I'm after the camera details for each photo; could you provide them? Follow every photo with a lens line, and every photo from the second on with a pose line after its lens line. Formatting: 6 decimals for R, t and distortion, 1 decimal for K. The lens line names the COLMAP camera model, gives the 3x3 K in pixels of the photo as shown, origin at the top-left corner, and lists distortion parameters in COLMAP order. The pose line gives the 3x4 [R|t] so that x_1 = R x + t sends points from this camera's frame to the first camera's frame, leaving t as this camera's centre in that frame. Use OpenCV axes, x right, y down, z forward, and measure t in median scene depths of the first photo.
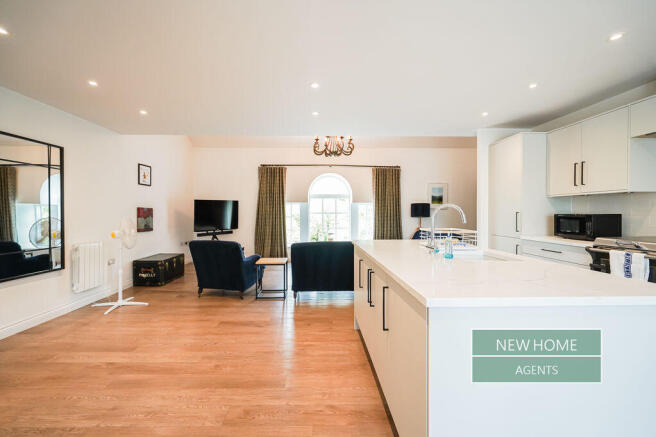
lens RADIAL K [[296.8, 0, 323.7], [0, 296.8, 214.3], [0, 0, 1]] dist [-0.012113, 0.001296]
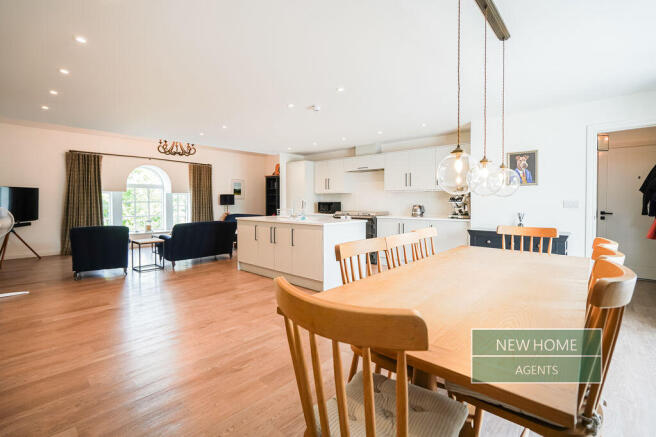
lens RADIAL K [[296.8, 0, 326.2], [0, 296.8, 209.1], [0, 0, 1]] dist [-0.012113, 0.001296]
pose [[0.682296, -0.019026, 0.730829, -0.472363], [0.004477, 0.999751, 0.021847, 0.002454], [-0.731062, -0.011634, 0.682211, -0.316182]]
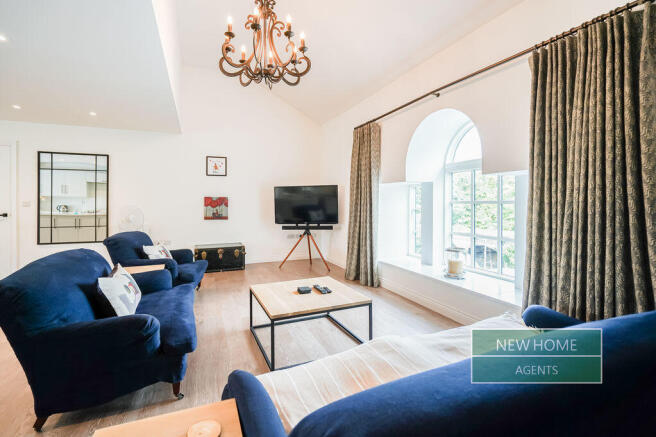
lens RADIAL K [[296.8, 0, 324.2], [0, 296.8, 202.2], [0, 0, 1]] dist [-0.012113, 0.001296]
pose [[0.360036, -0.000425, -0.932938, 0.519028], [-0.003238, 0.999993, -0.001705, -0.003284], [0.932933, 0.003634, 0.360033, 0.972697]]
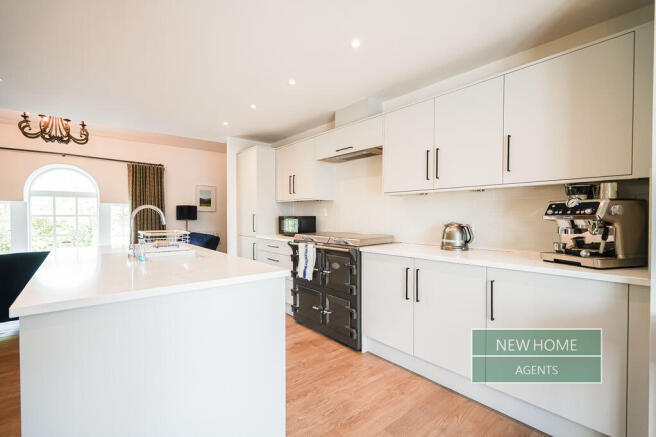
lens RADIAL K [[296.8, 0, 326.2], [0, 296.8, 222.3], [0, 0, 1]] dist [-0.012113, 0.001296]
pose [[0.780935, -0.011937, 0.624498, 0.108039], [0.001903, 0.999858, 0.016733, 0.002746], [-0.624609, -0.011879, 0.780847, -0.053293]]
